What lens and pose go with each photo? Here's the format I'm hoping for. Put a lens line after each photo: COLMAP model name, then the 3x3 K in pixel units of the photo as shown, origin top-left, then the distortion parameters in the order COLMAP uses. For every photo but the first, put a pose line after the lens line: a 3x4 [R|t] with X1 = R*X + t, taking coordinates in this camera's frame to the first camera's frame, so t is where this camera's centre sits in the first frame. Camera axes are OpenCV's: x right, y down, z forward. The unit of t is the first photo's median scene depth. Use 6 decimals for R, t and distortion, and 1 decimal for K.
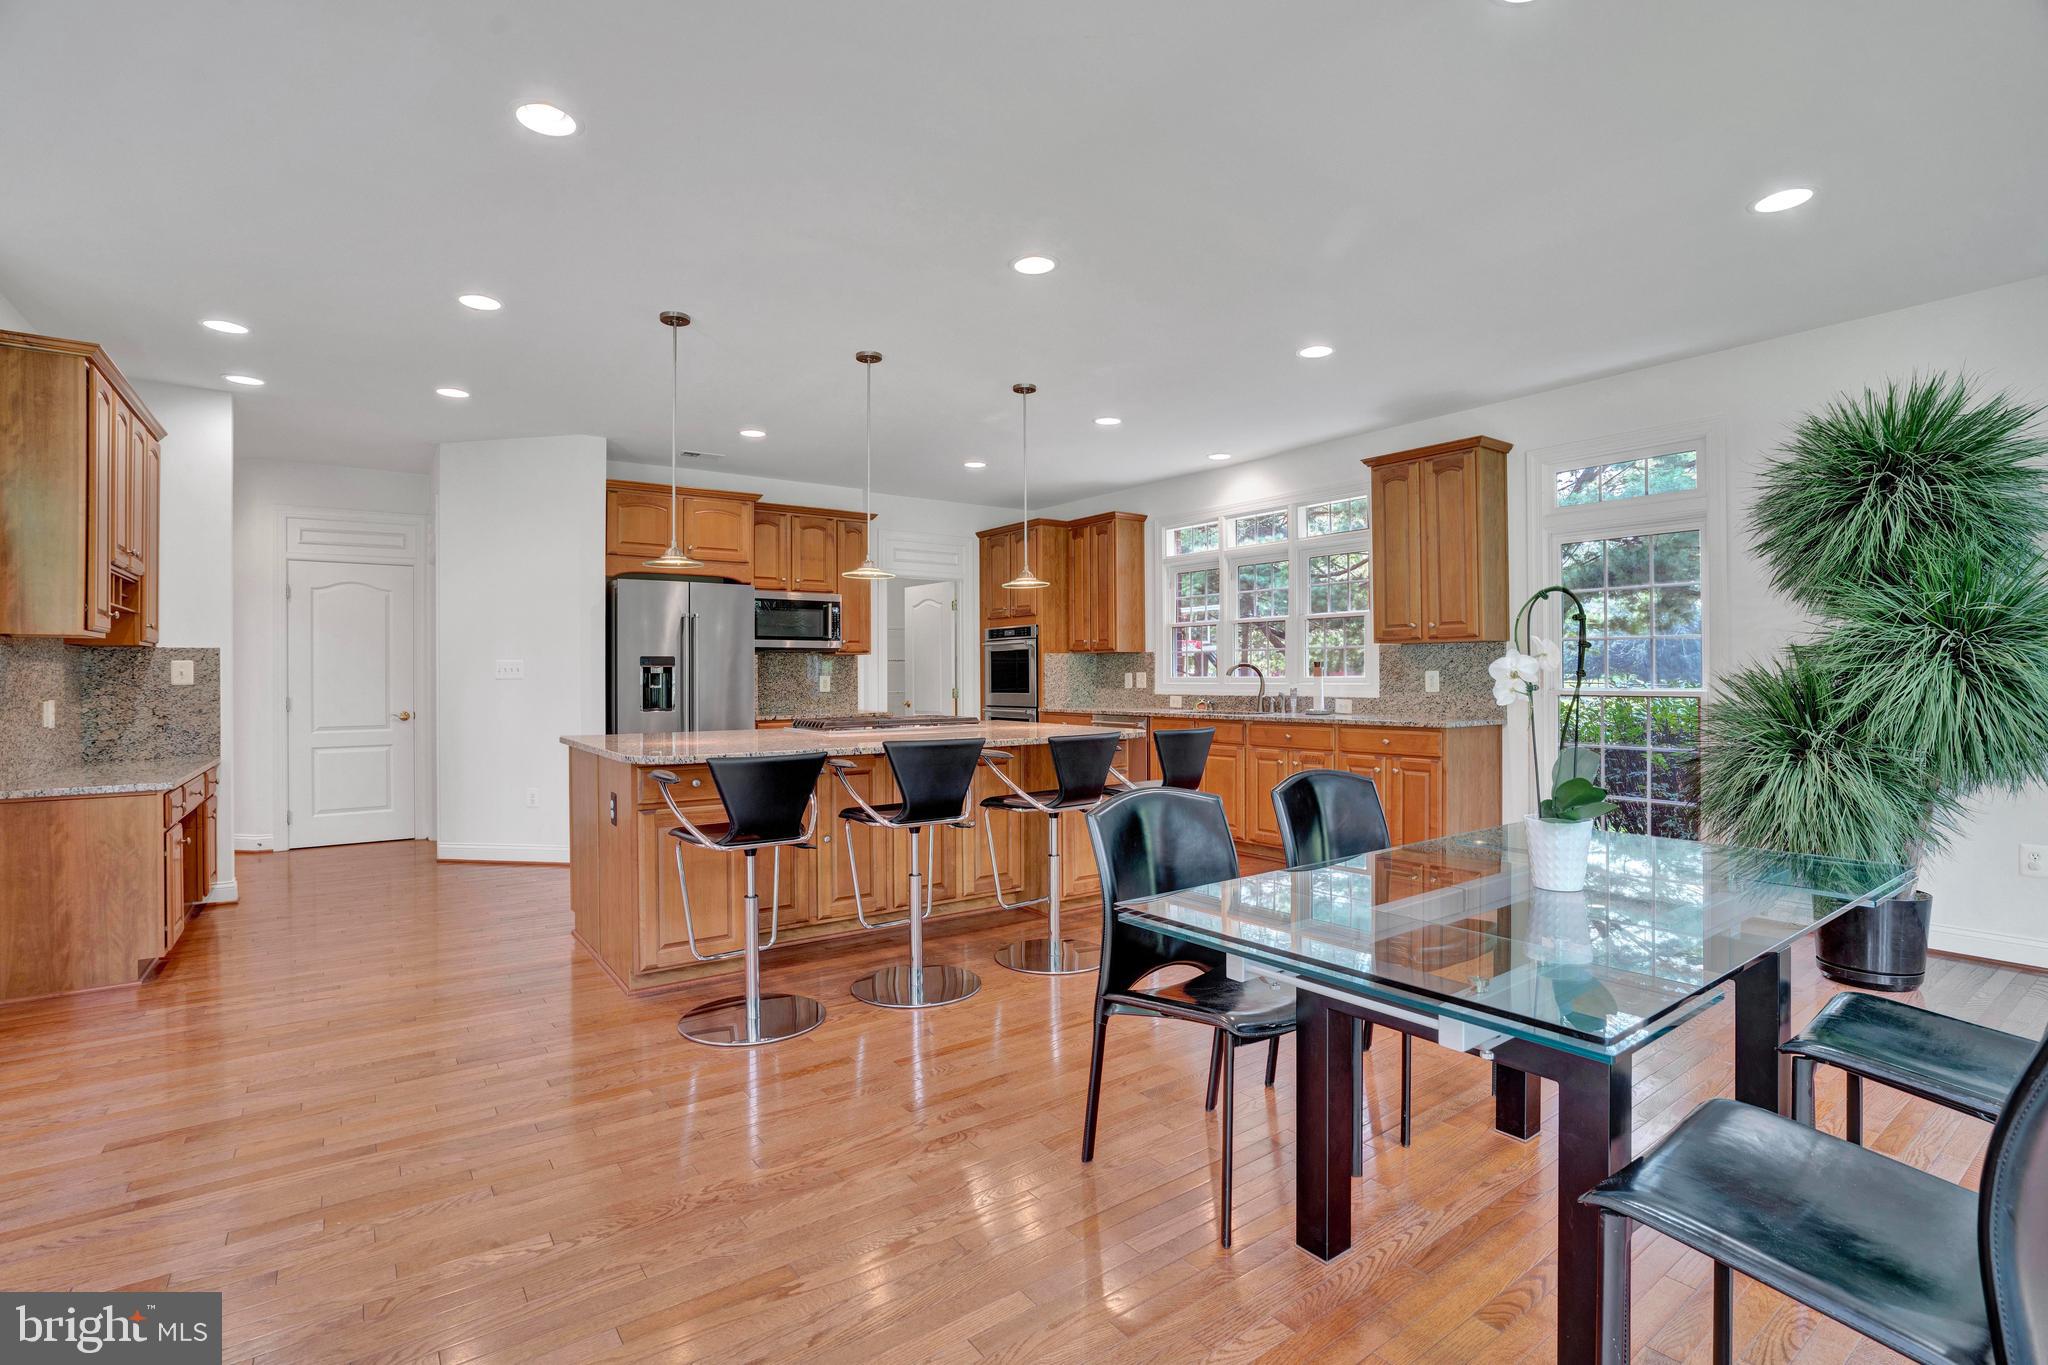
lens RADIAL K [[943.5, 0, 1013.9], [0, 943.5, 678.7], [0, 0, 1]] dist [-0.043867, 0.009402]
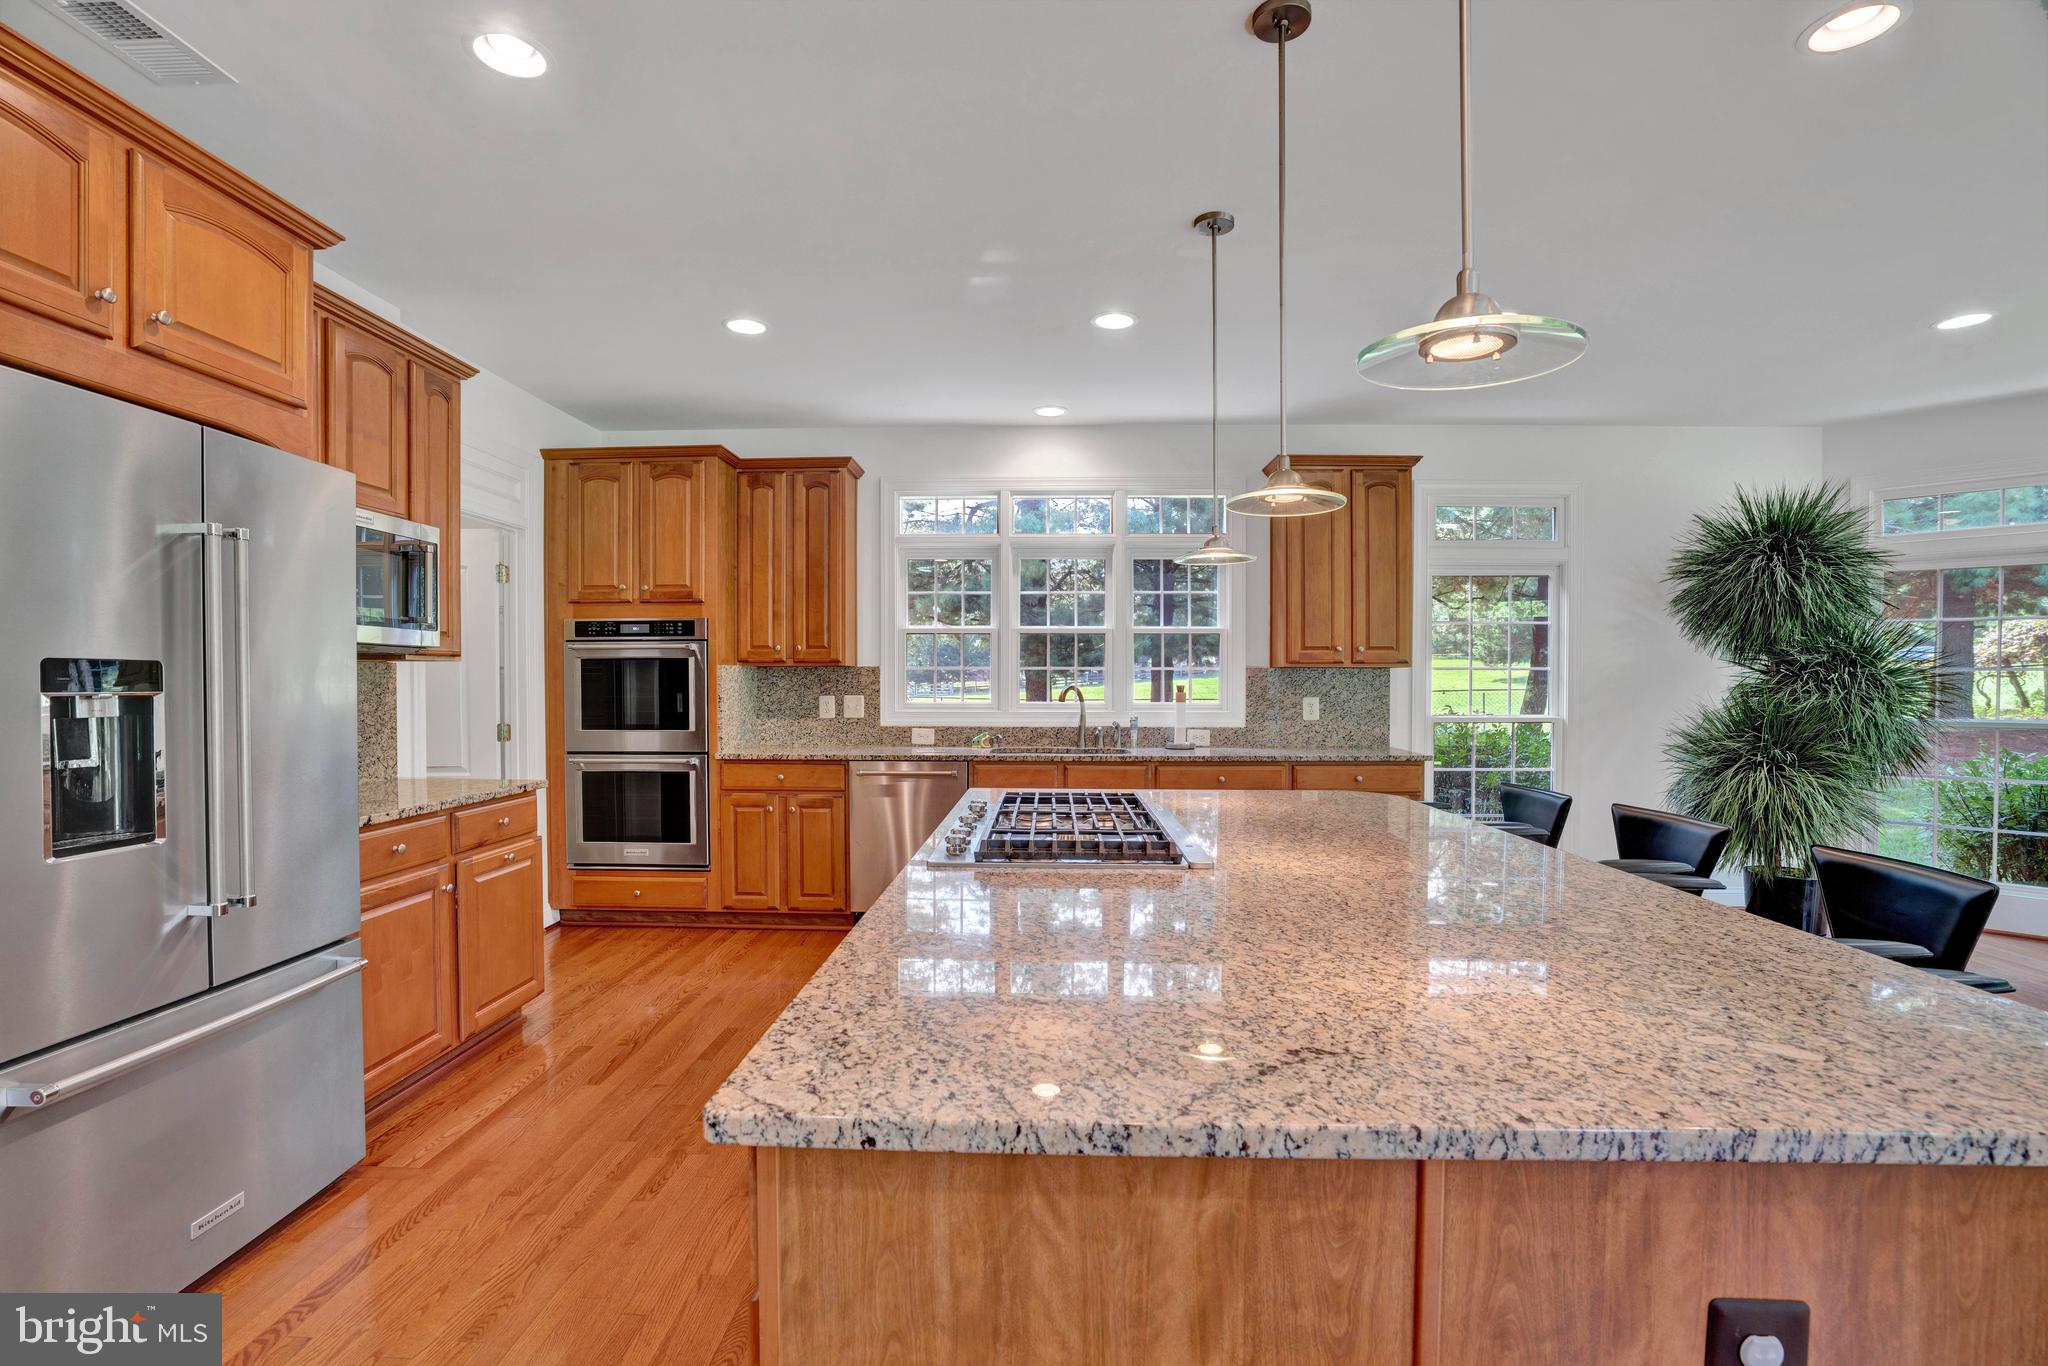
lens RADIAL K [[943.5, 0, 1017.7], [0, 943.5, 691.0], [0, 0, 1]] dist [-0.043867, 0.009402]
pose [[0.624014, -0.001181, 0.781413, -0.389800], [-0.002432, 0.999991, 0.003453, -0.014865], [-0.781410, -0.004055, 0.624005, 0.552105]]
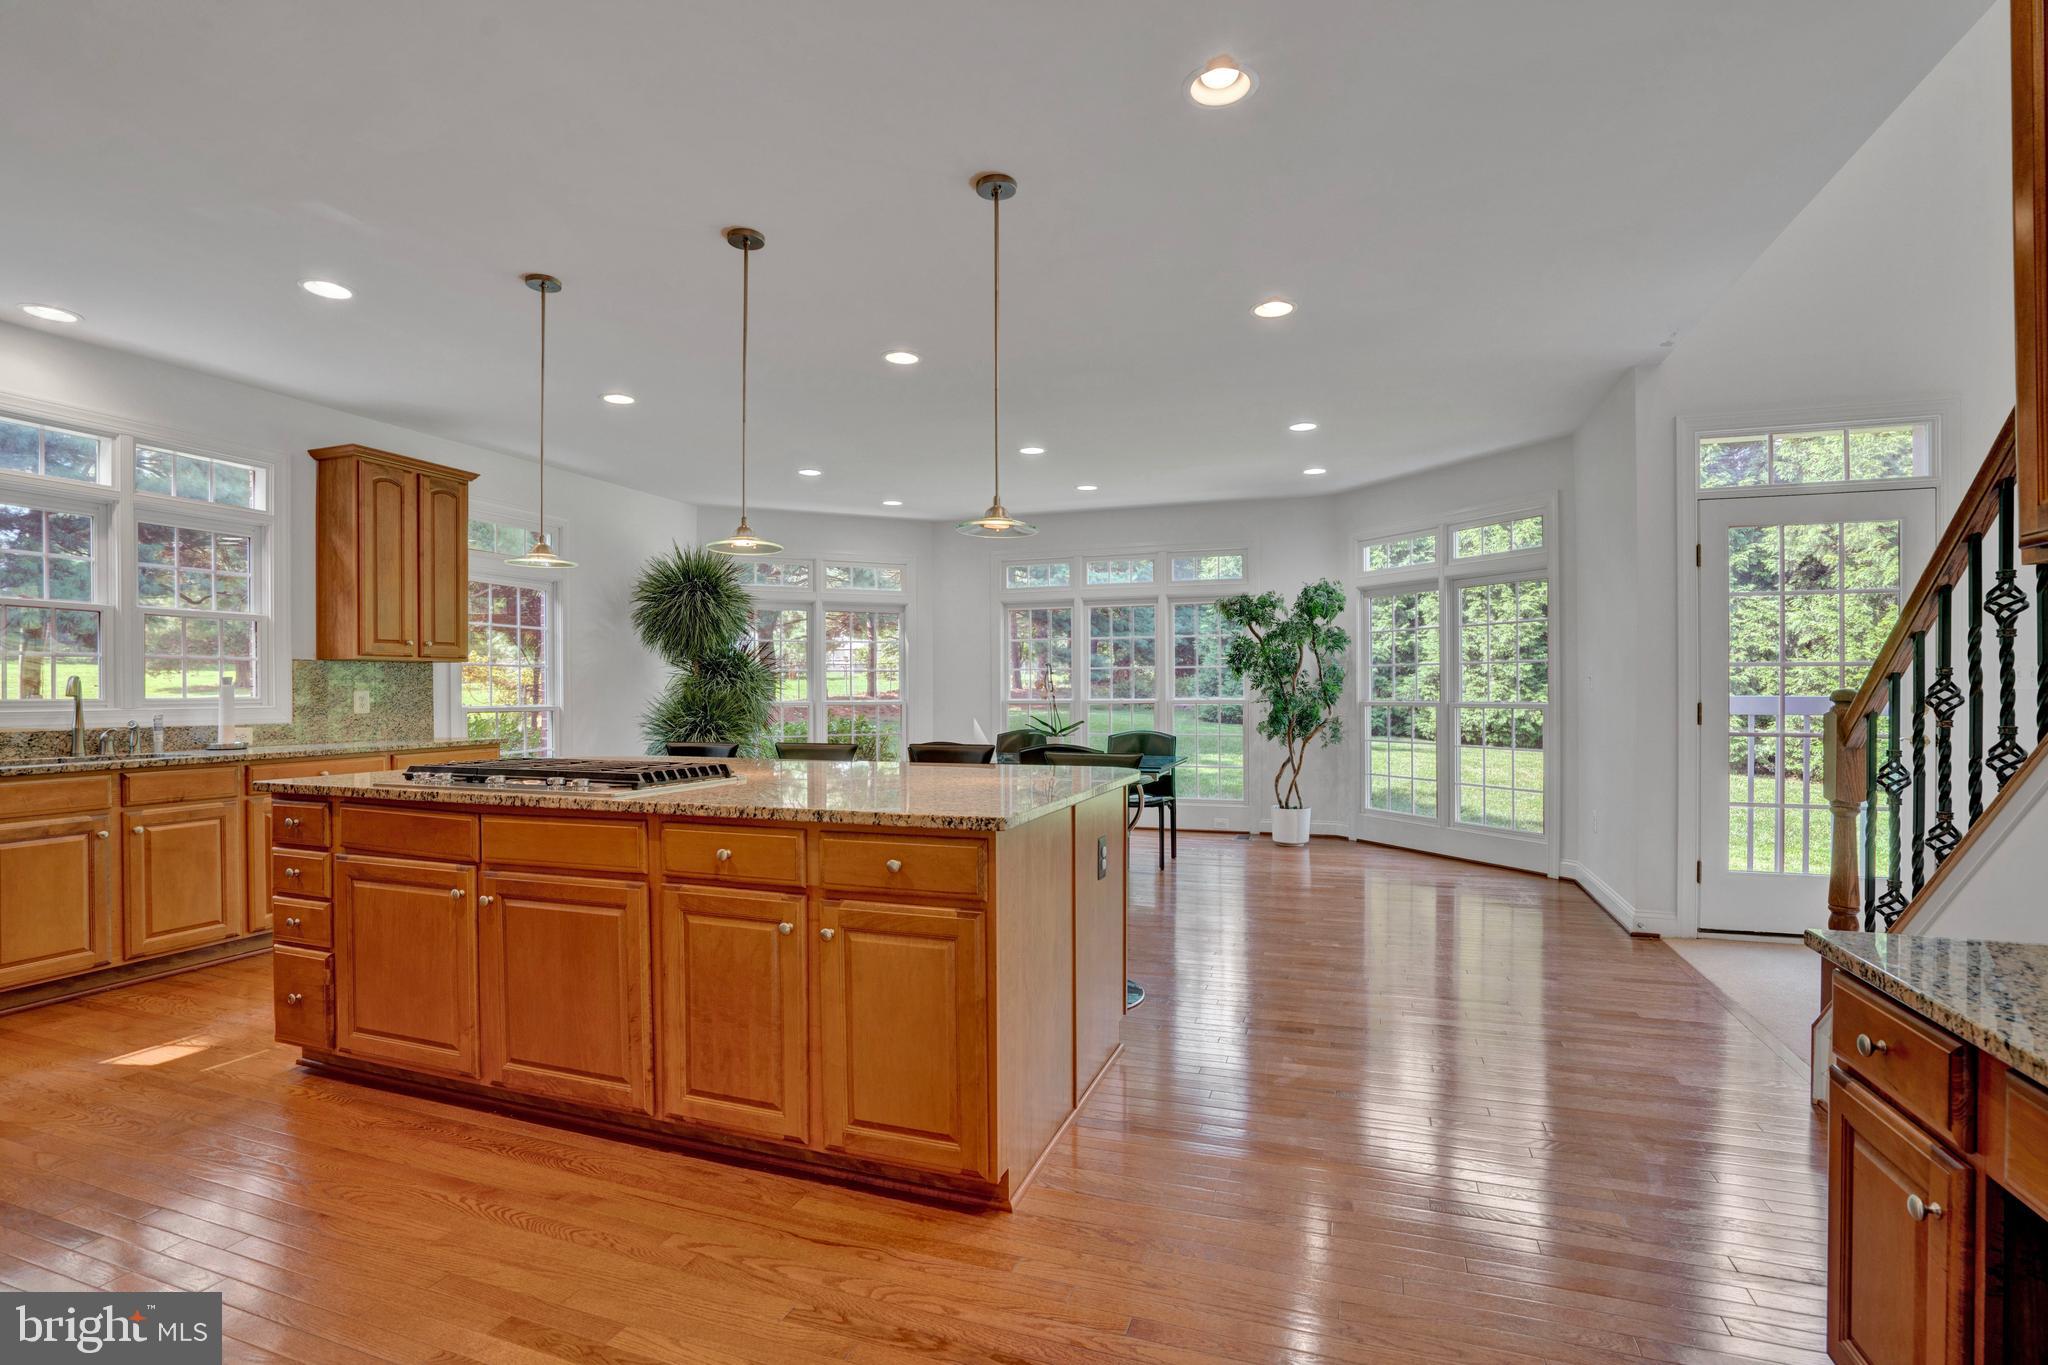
lens RADIAL K [[943.5, 0, 1022.1], [0, 943.5, 694.3], [0, 0, 1]] dist [-0.043867, 0.009402]
pose [[-0.548674, 0.004339, 0.836025, -0.569938], [0.009506, 0.999954, 0.001049, 0.000343], [-0.835982, 0.008523, -0.548691, 0.815159]]
